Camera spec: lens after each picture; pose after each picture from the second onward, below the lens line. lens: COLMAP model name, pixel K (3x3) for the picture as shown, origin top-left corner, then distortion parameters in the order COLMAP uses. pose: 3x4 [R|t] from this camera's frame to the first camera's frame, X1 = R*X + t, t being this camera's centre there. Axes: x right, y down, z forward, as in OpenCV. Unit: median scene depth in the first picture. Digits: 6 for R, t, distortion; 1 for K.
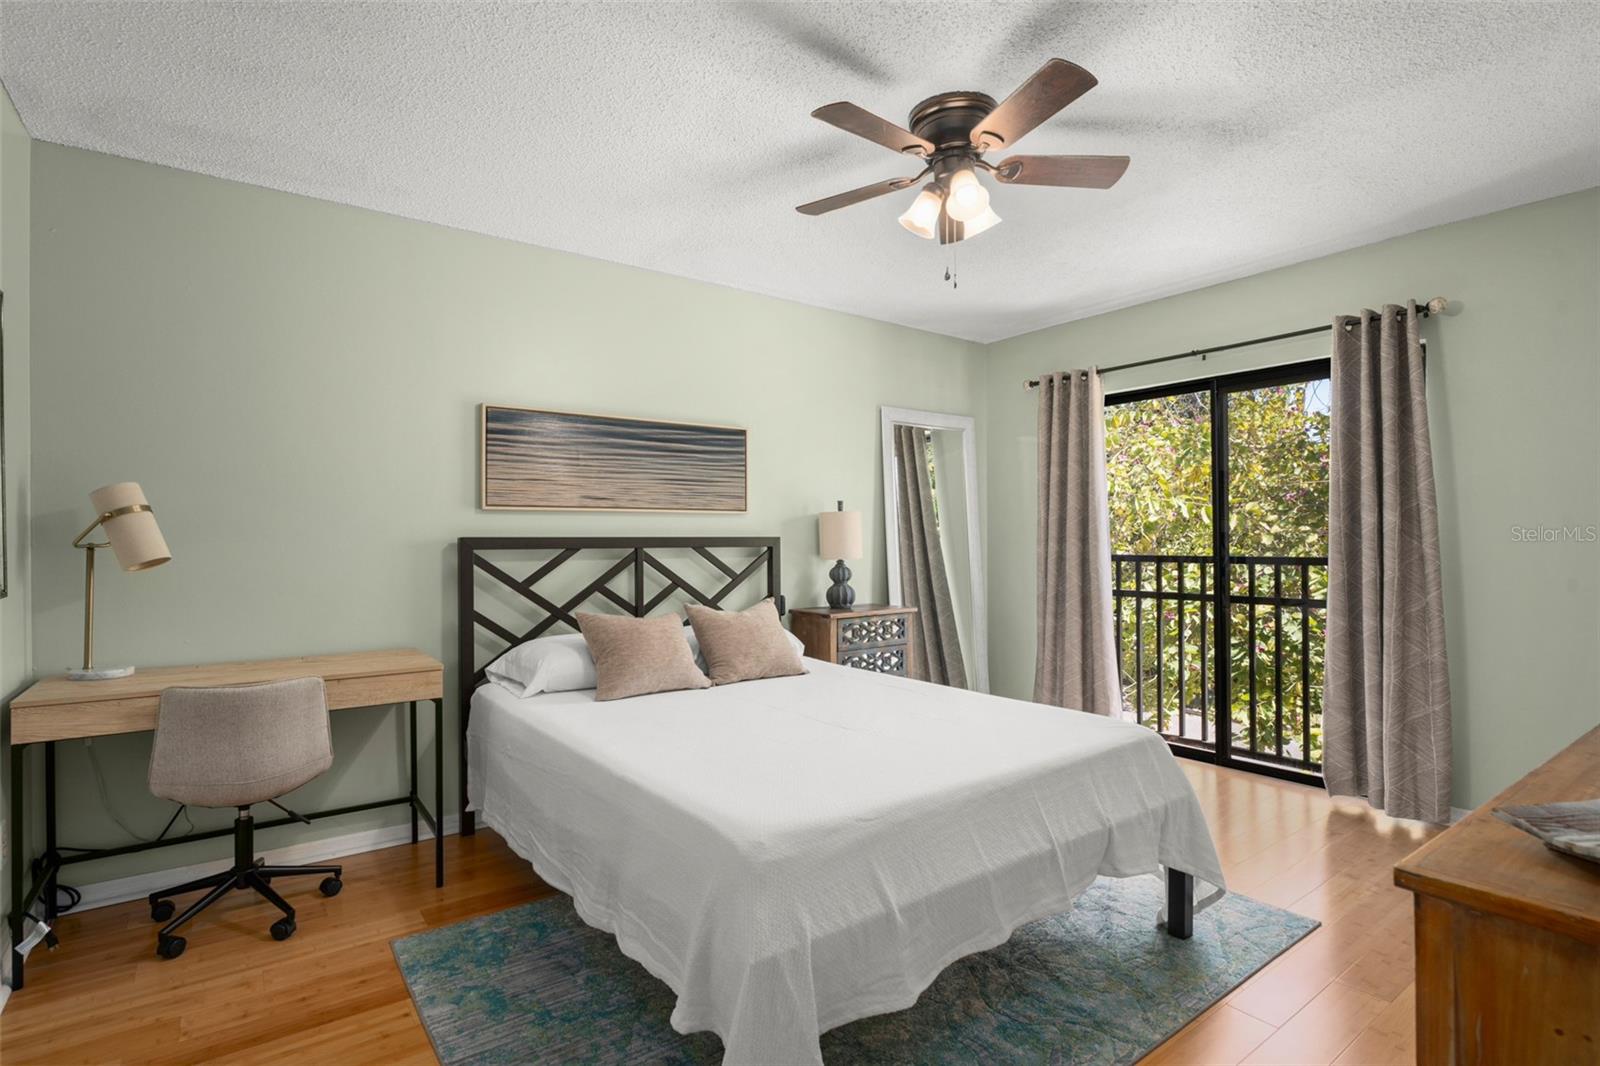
lens RADIAL K [[783.6, 0, 800.0], [0, 783.6, 533.0], [0, 0, 1]] dist [-0.004130, -0.000374]
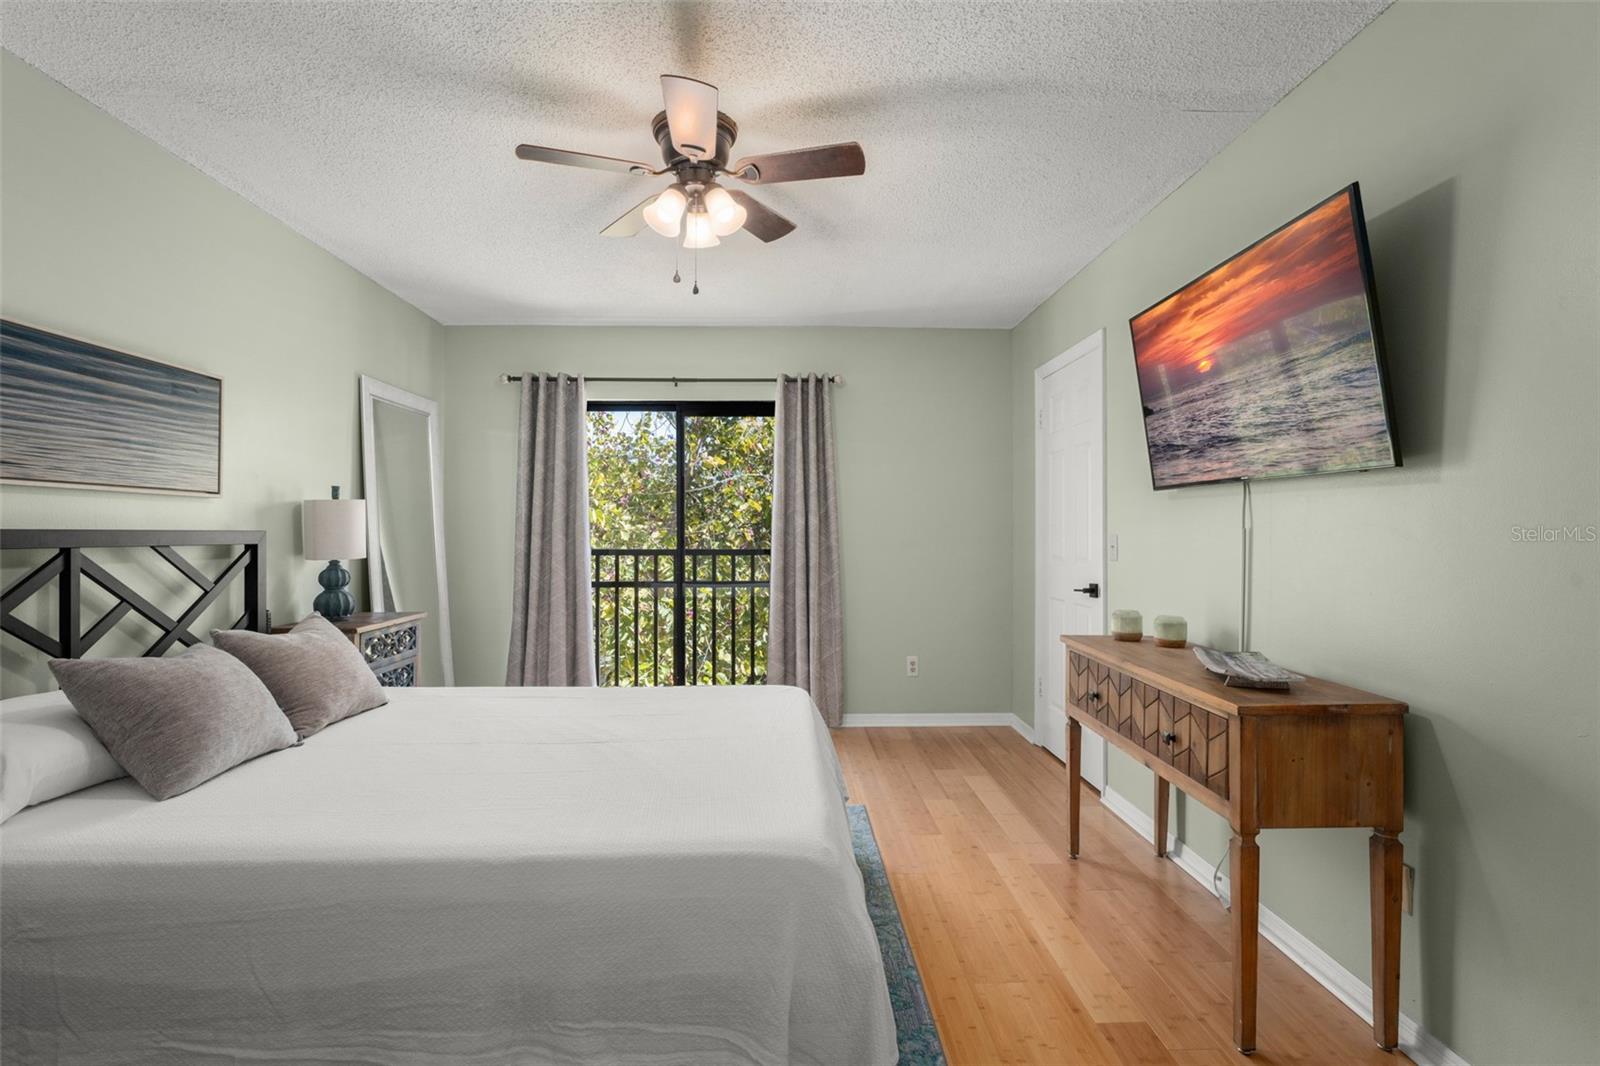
lens RADIAL K [[747.3, 0, 800.1], [0, 747.3, 528.3], [0, 0, 1]] dist [-0.000491, 0.000072]
pose [[0.582796, 0.010428, 0.812552, -0.309313], [-0.010868, 0.999928, -0.005038, 0.000649], [-0.812546, -0.005895, 0.582867, 0.179930]]
